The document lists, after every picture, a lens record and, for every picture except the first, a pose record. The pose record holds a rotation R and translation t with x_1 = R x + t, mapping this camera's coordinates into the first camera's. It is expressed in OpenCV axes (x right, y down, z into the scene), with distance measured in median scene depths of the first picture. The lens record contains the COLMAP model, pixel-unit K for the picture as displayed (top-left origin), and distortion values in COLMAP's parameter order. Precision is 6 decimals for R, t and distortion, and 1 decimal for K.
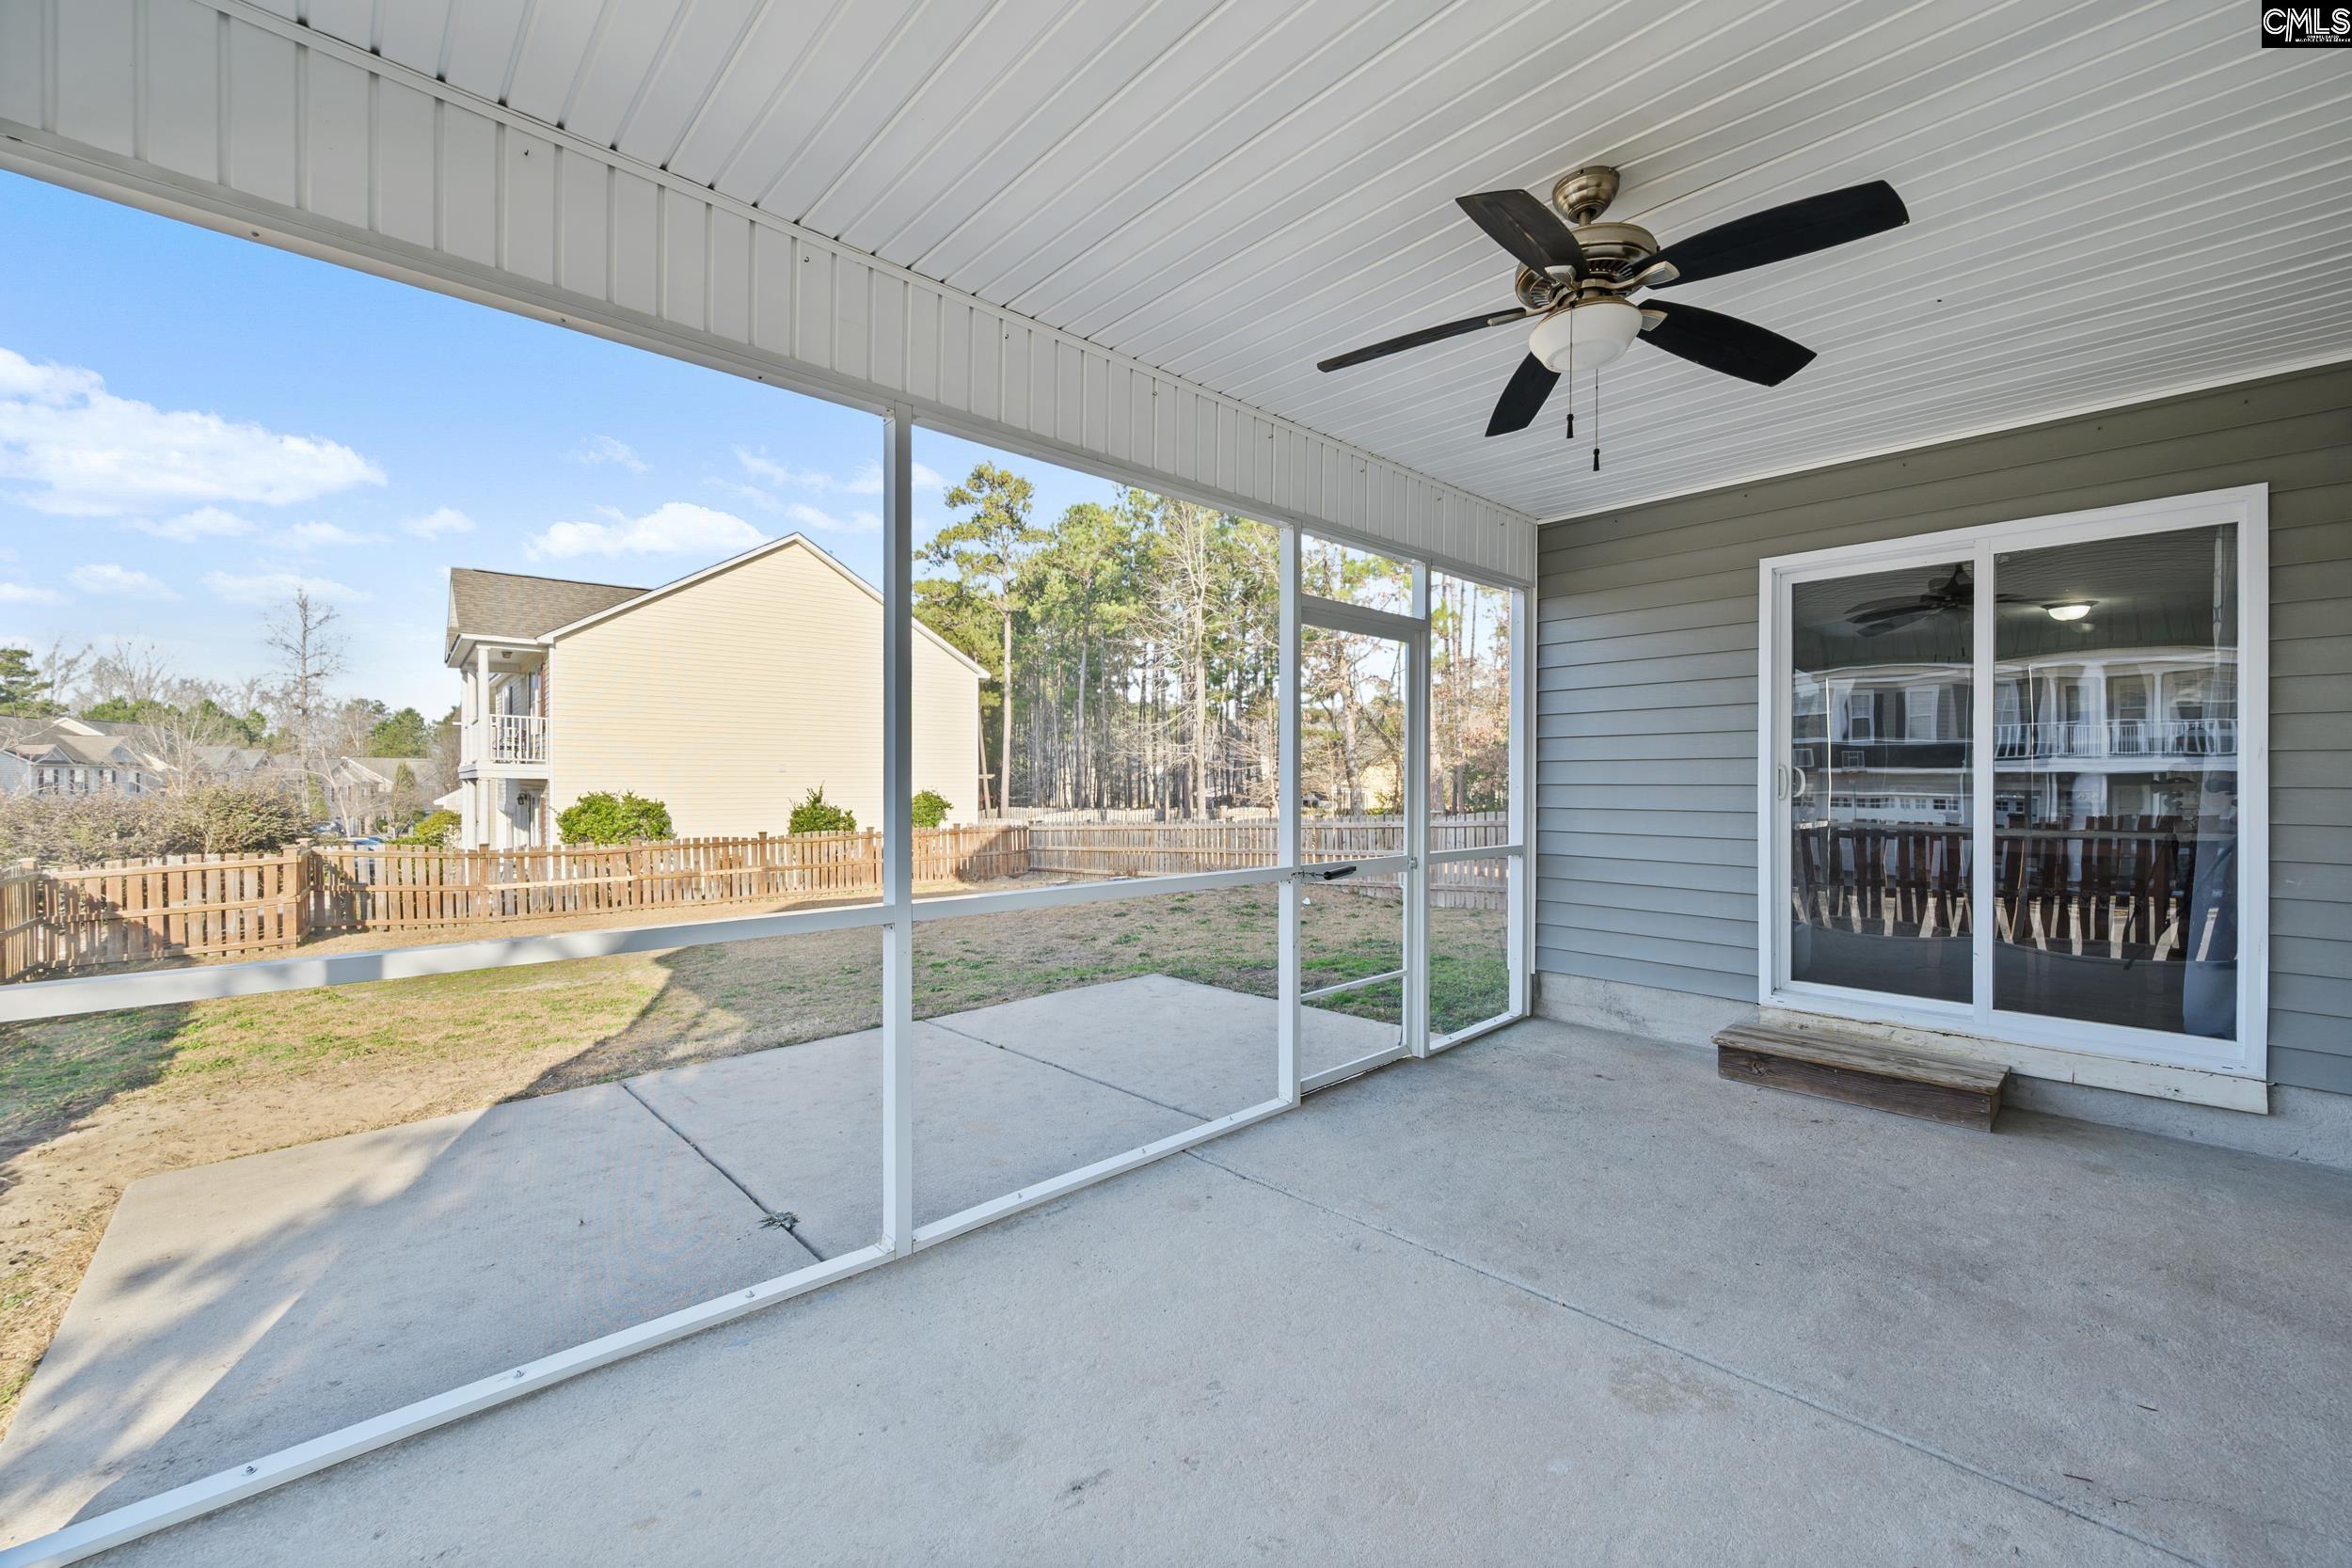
lens RADIAL K [[953.0, 0, 1176.0], [0, 953.0, 784.0], [0, 0, 1]] dist [0.002044, 0.000111]
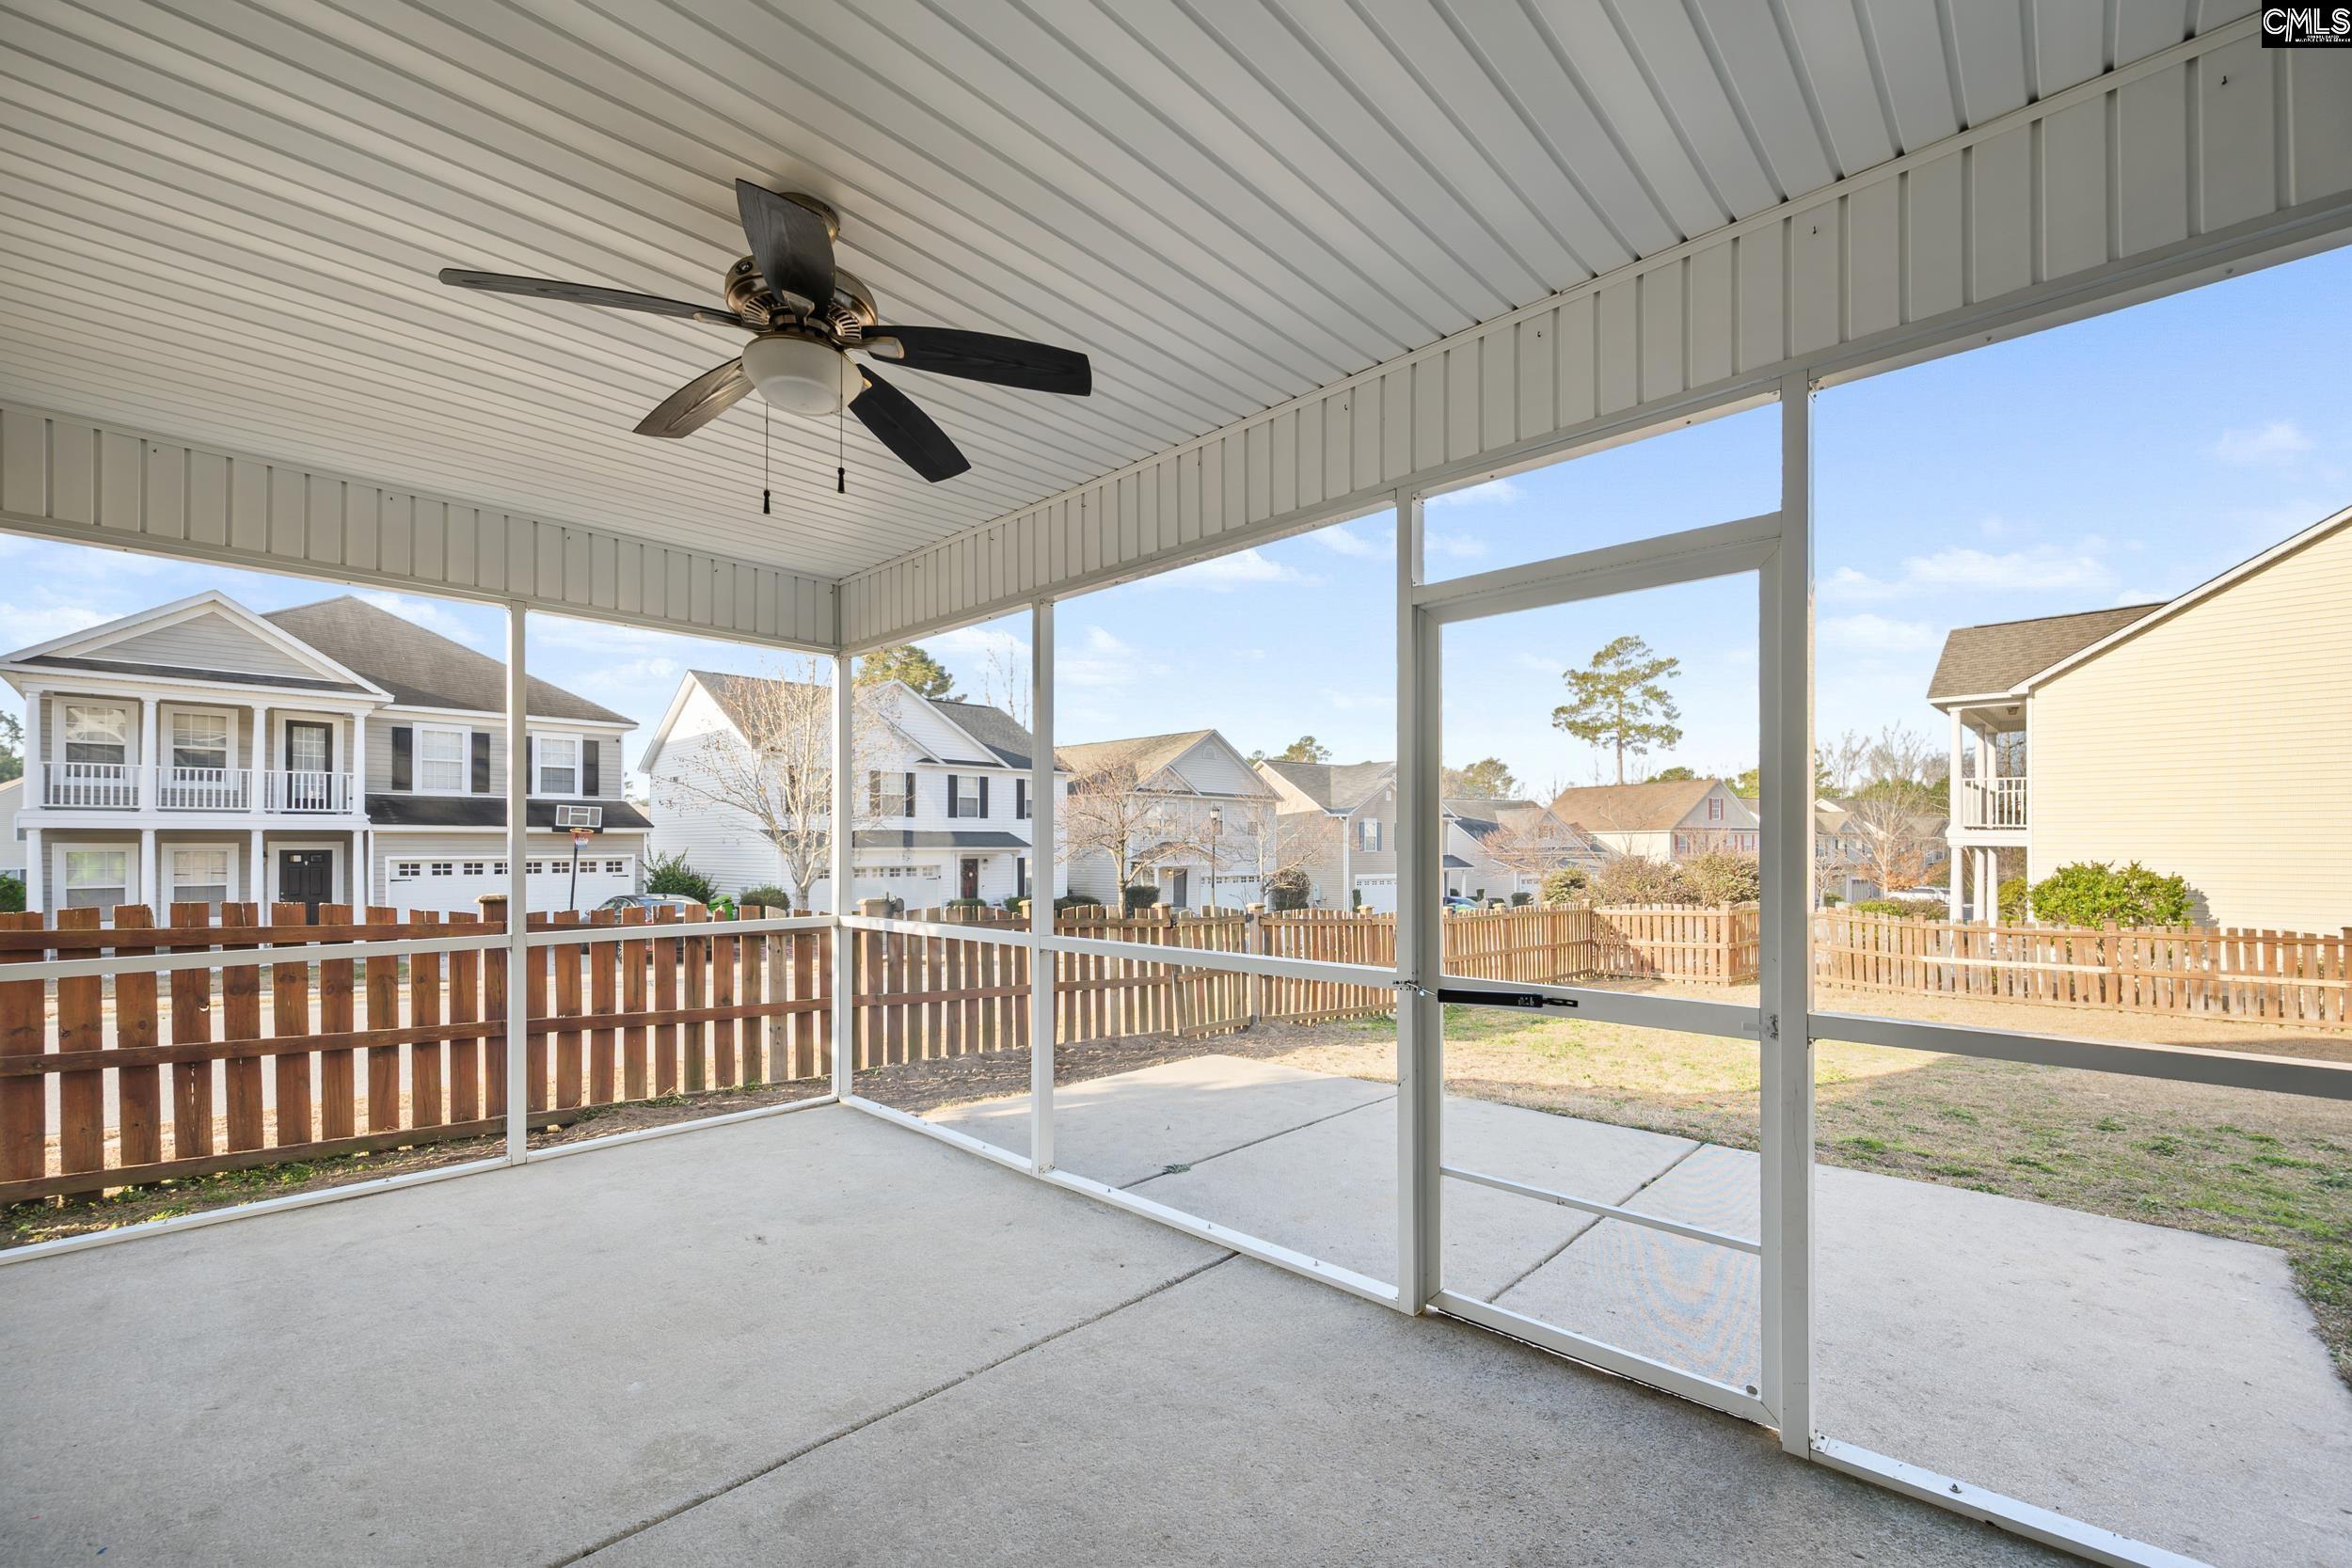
lens RADIAL K [[951.5, 0, 1189.8], [0, 951.5, 844.9], [0, 0, 1]] dist [-0.000063, -0.000095]
pose [[0.065185, -0.002341, -0.997870, 0.205389], [-0.003705, 0.999990, -0.002588, -0.002106], [0.997866, 0.003866, 0.065175, 0.196766]]
